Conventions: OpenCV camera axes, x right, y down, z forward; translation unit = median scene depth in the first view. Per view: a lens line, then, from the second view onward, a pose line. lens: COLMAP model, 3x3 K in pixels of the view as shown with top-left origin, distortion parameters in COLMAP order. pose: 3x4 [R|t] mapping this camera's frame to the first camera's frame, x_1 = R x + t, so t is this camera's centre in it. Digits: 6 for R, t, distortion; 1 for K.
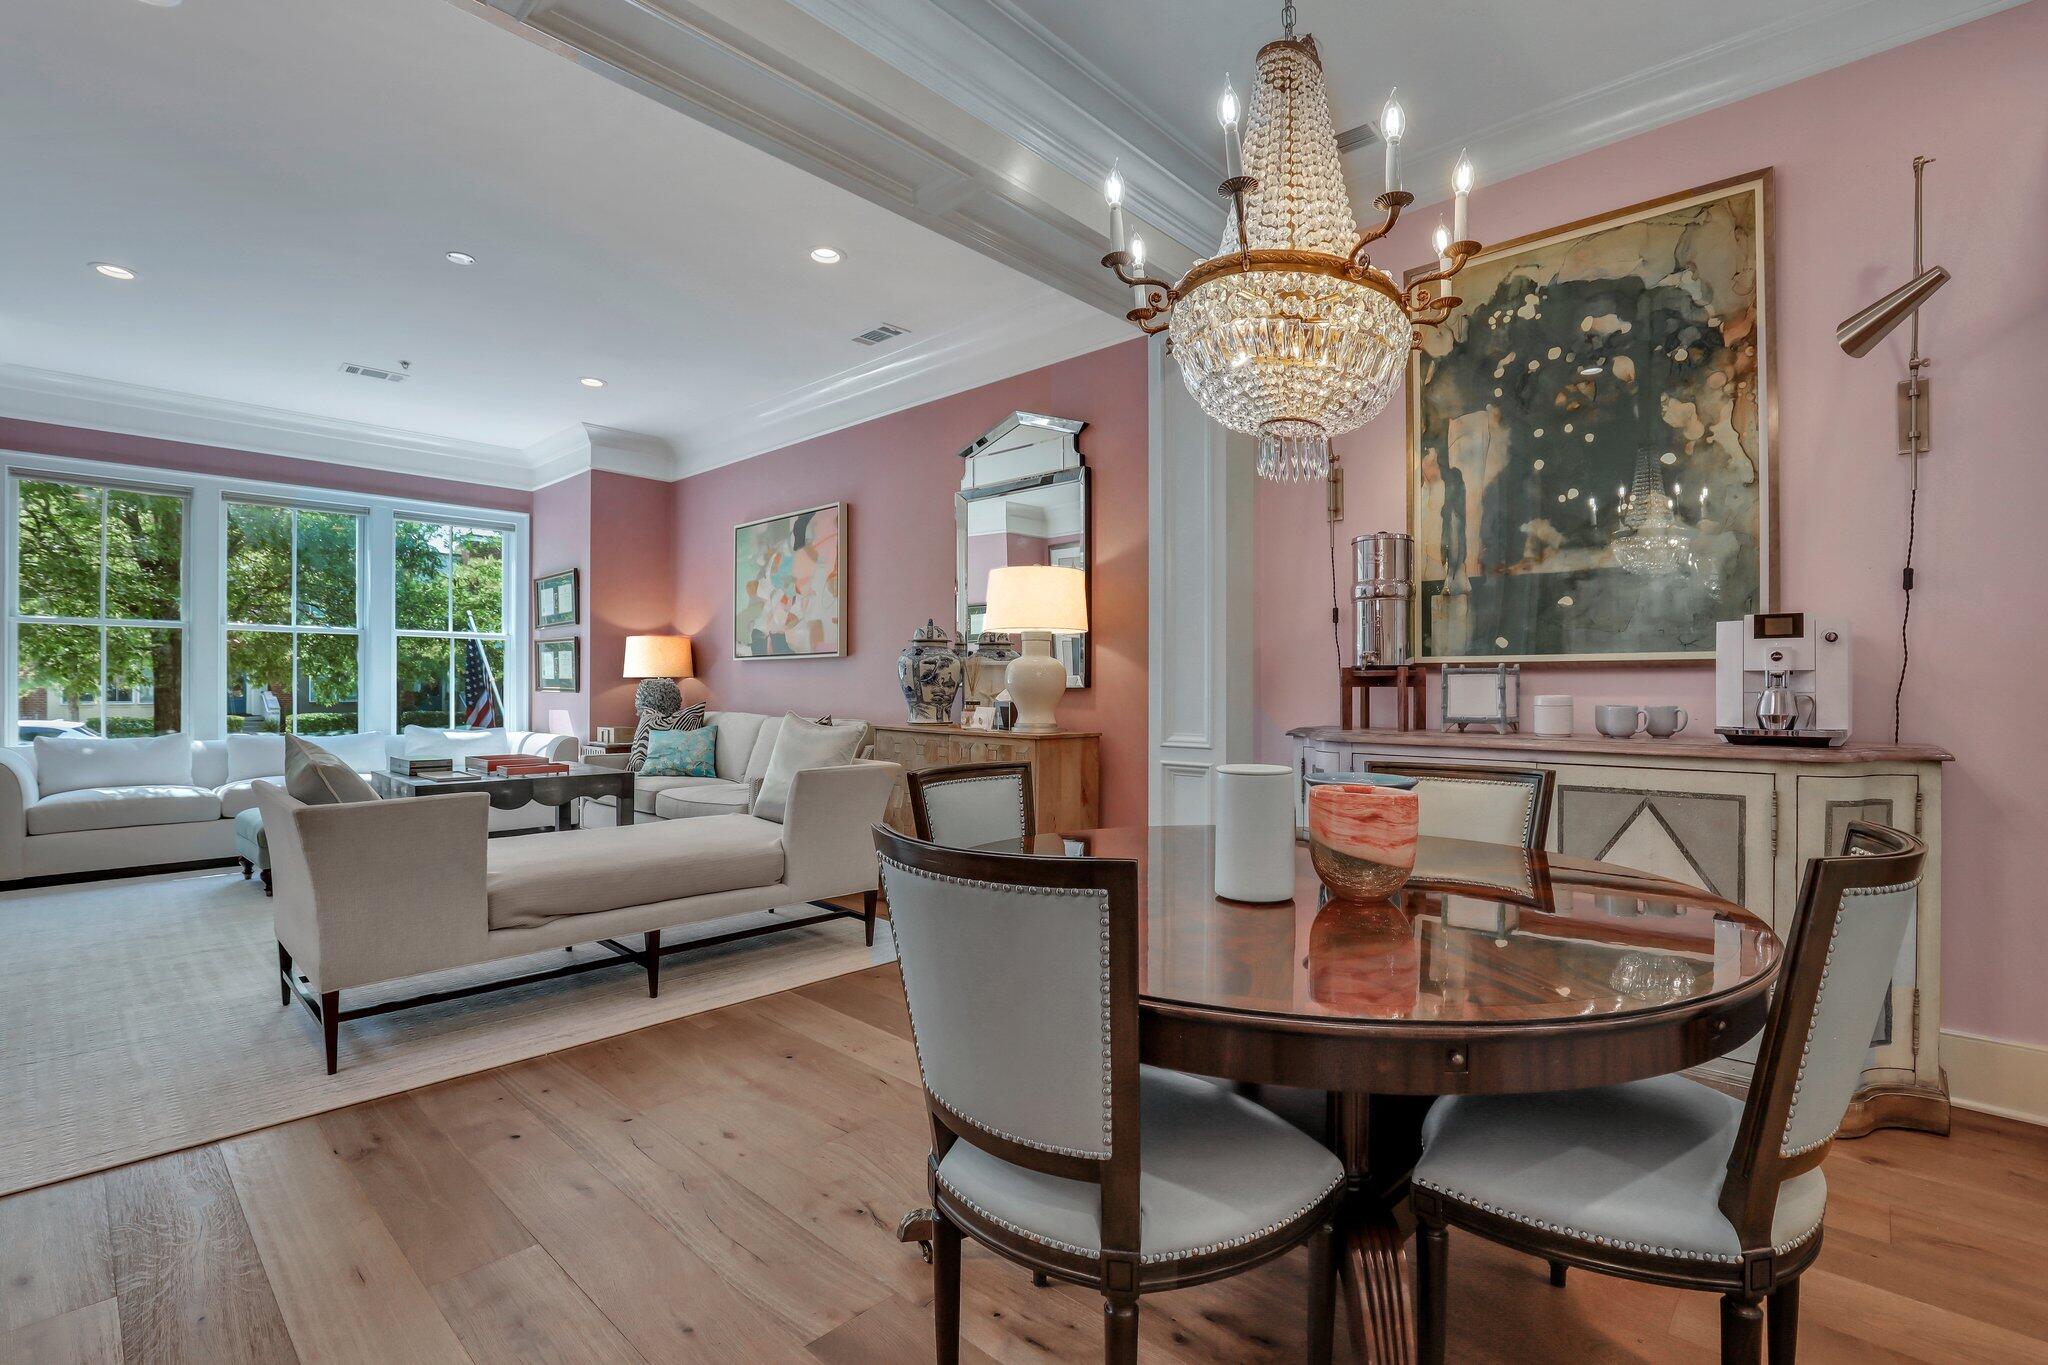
lens RADIAL K [[957.1, 0, 1017.0], [0, 957.1, 686.2], [0, 0, 1]] dist [-0.027029, 0.000776]
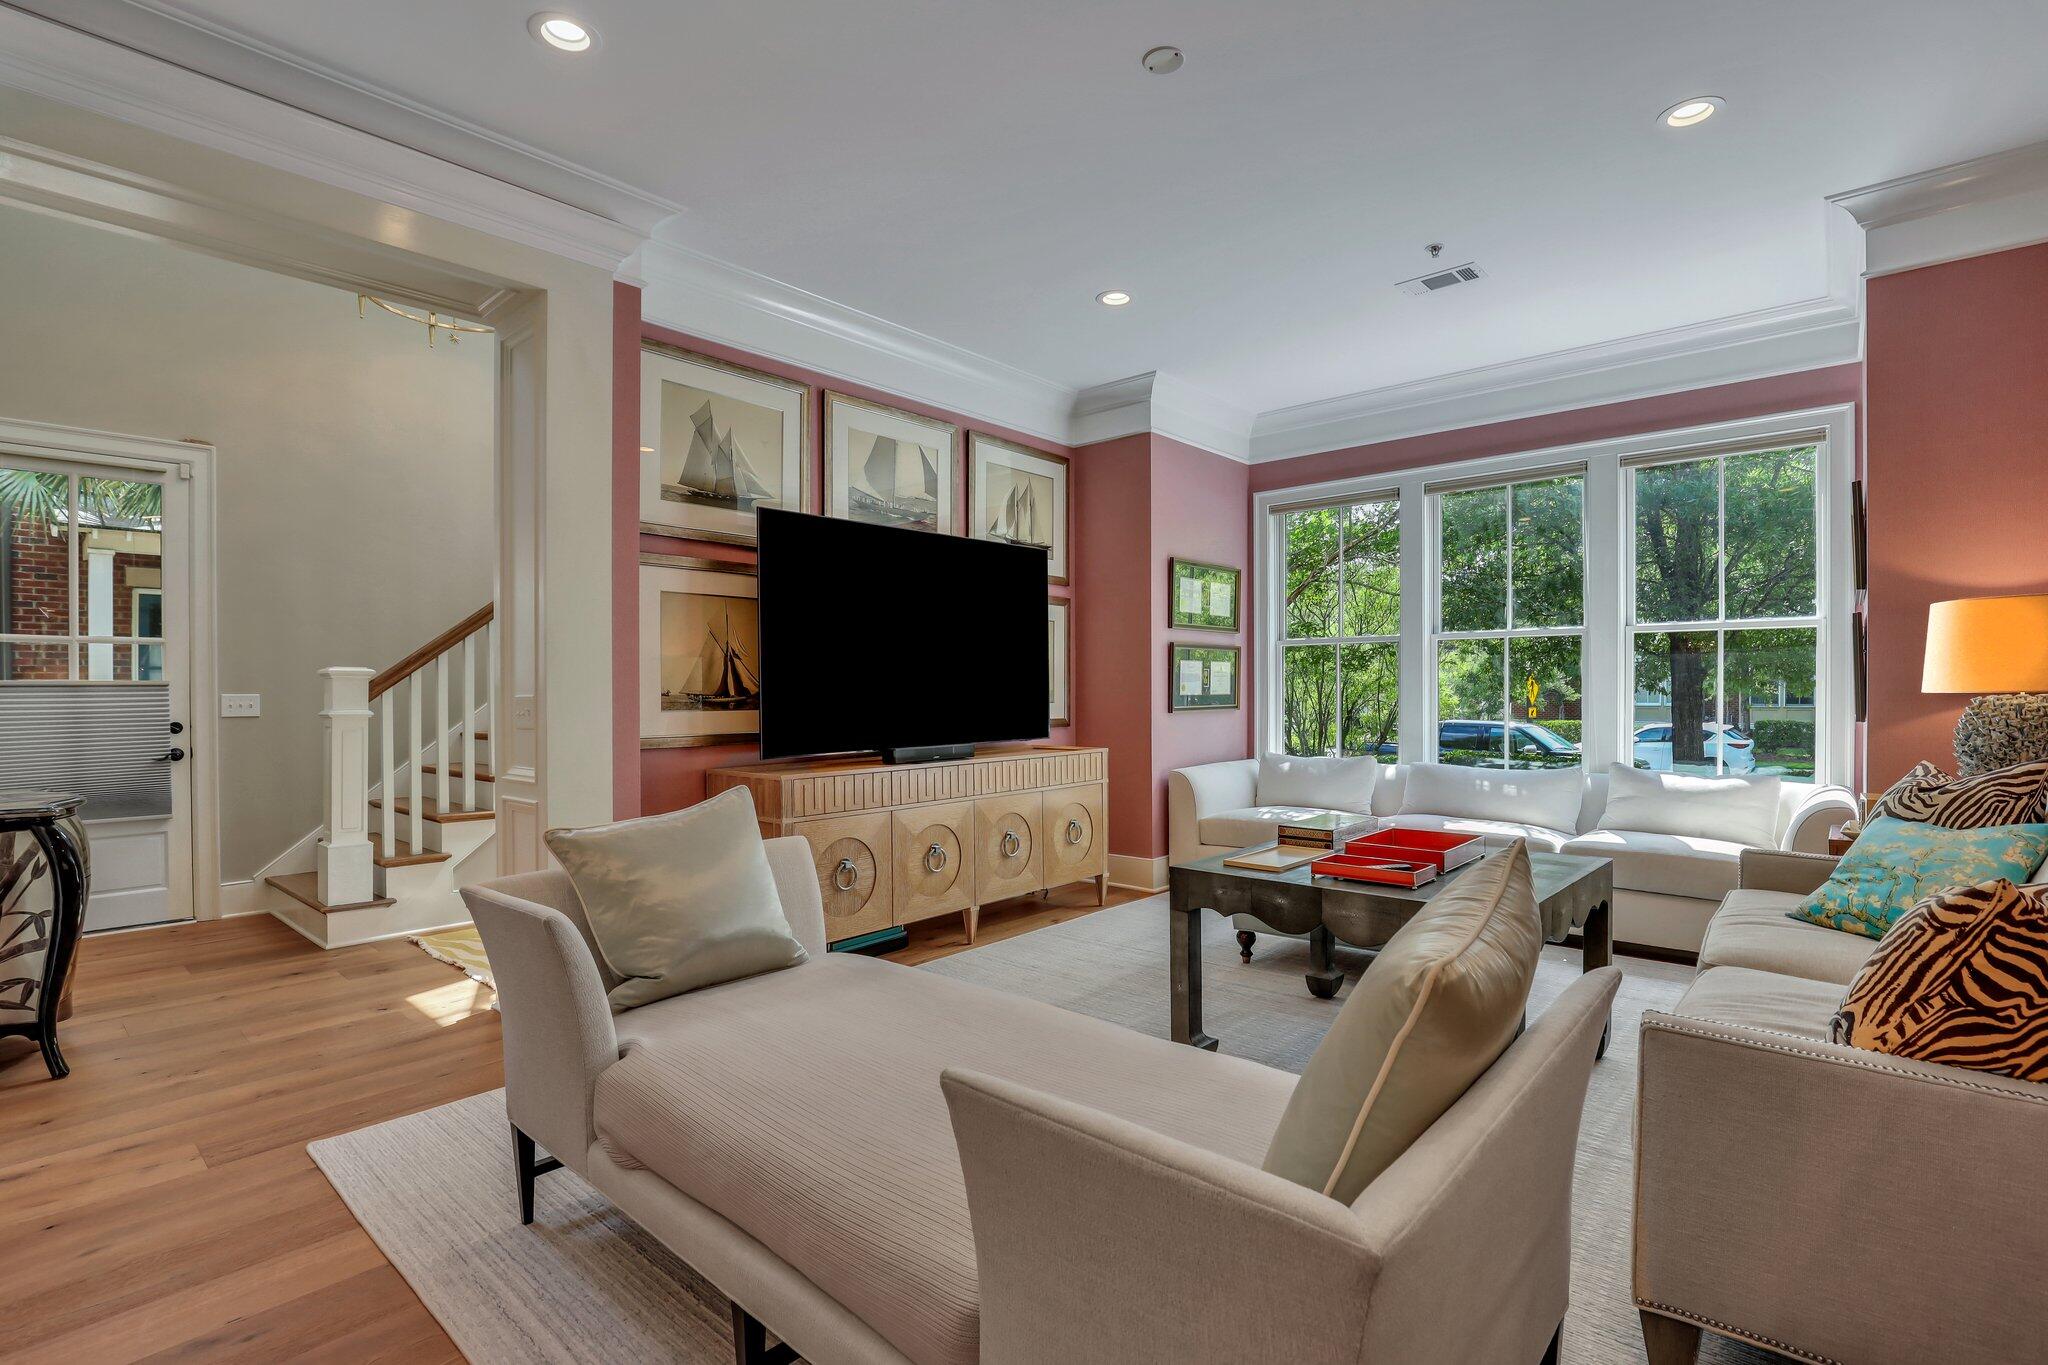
lens RADIAL K [[957.1, 0, 1017.0], [0, 957.1, 686.2], [0, 0, 1]] dist [-0.027029, 0.000776]
pose [[0.032456, -0.008985, -0.999433, 0.033888], [0.008641, 0.999925, -0.008709, -0.012902], [0.999436, -0.008353, 0.032531, 0.576397]]
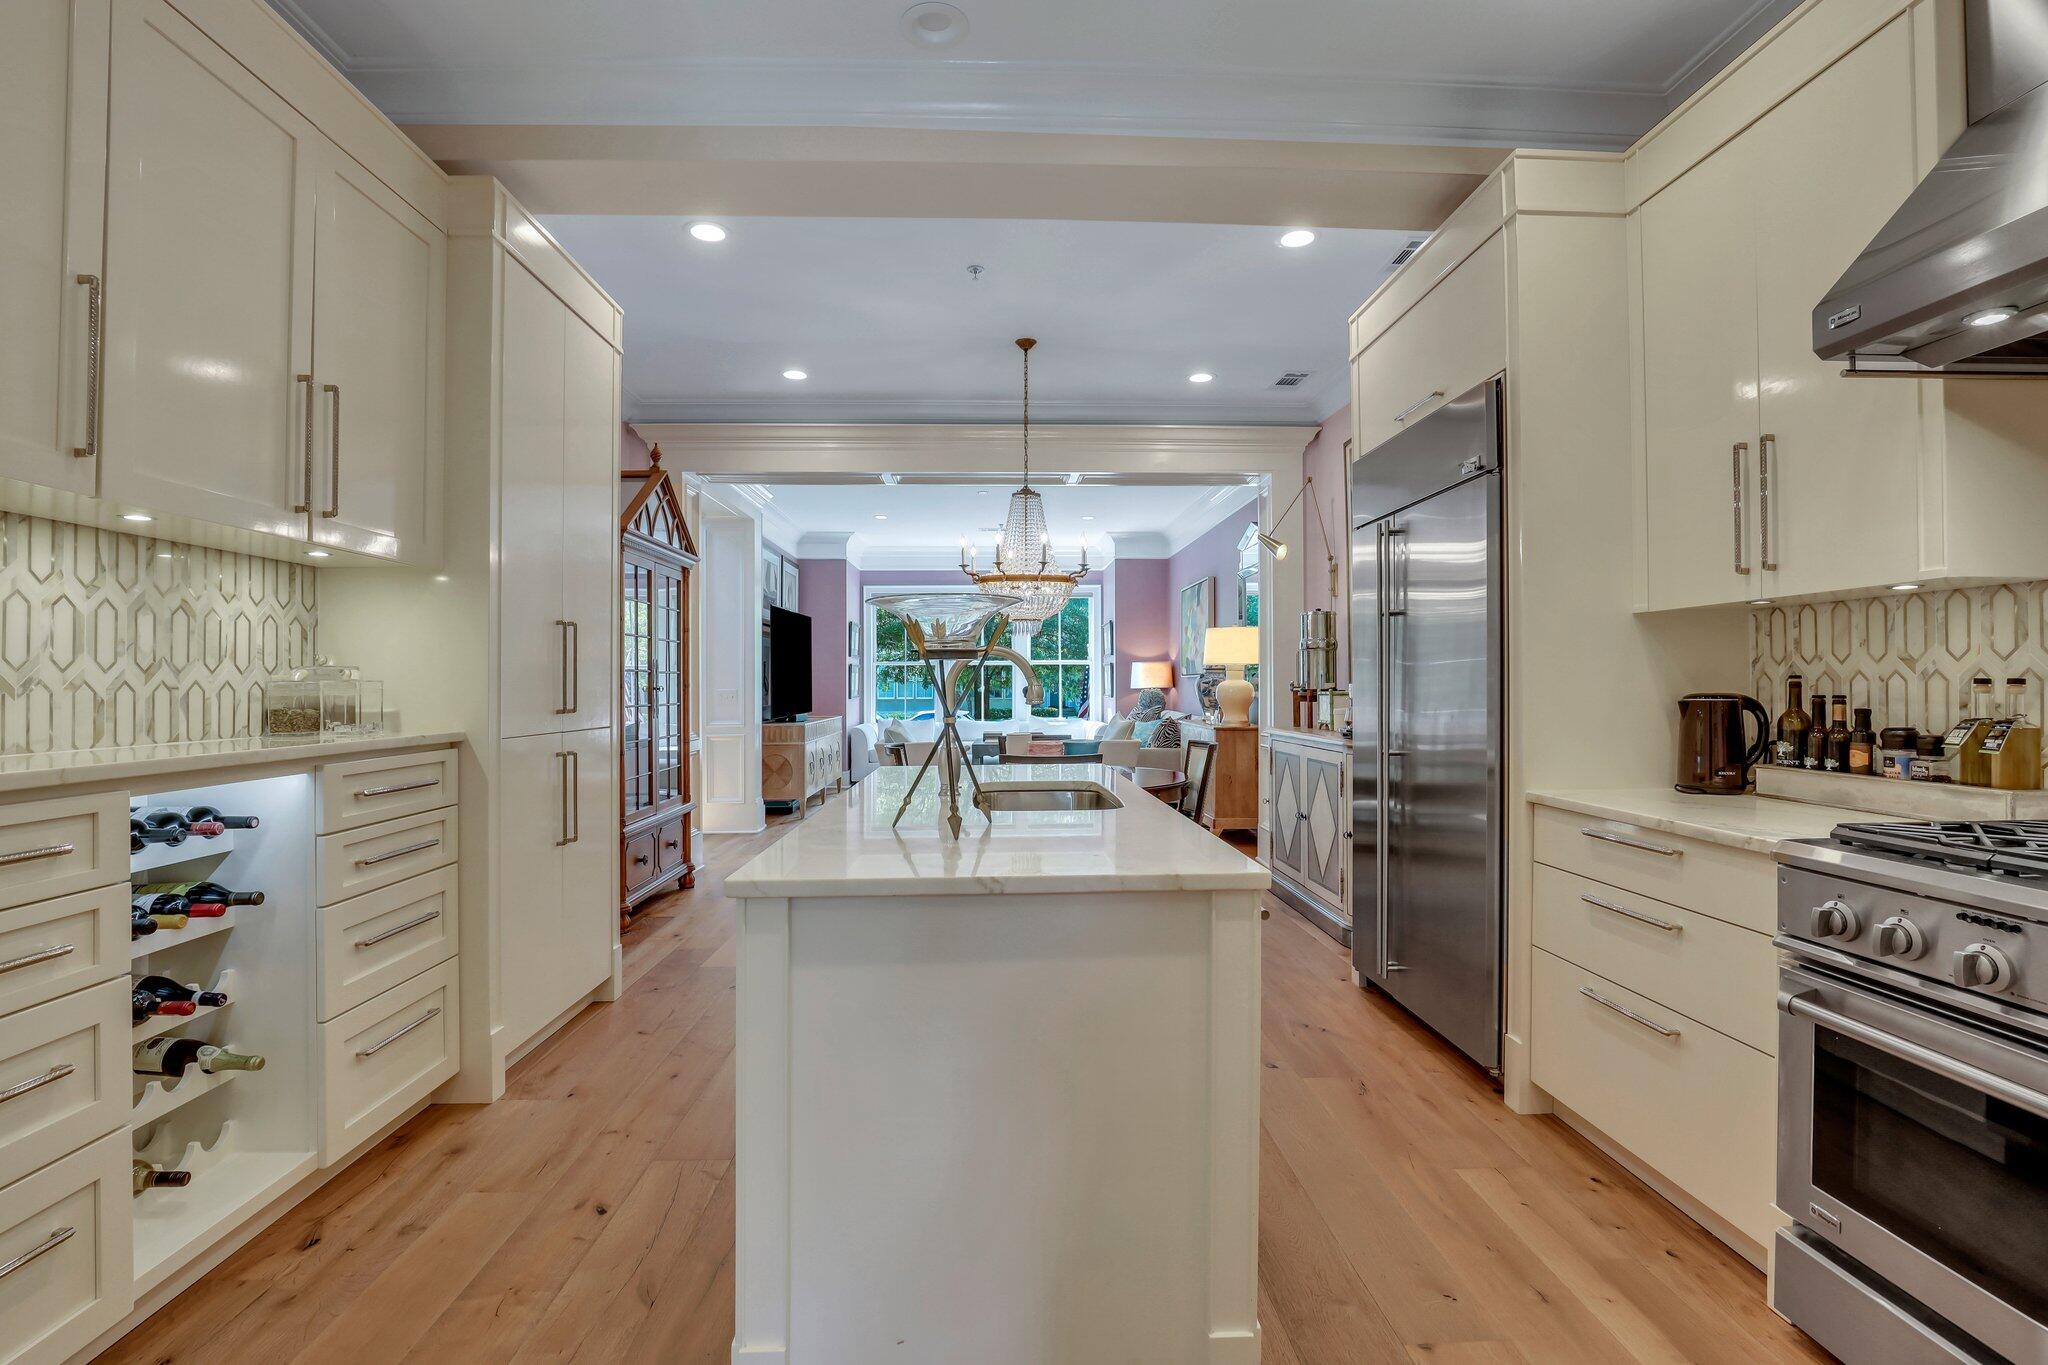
lens RADIAL K [[943.9, 0, 1014.9], [0, 943.9, 675.2], [0, 0, 1]] dist [-0.035444, 0.006744]
pose [[0.708888, -0.014886, -0.705164, 0.604603], [0.009732, 0.999889, -0.011325, -0.016408], [0.705254, 0.001165, 0.708954, -0.278058]]
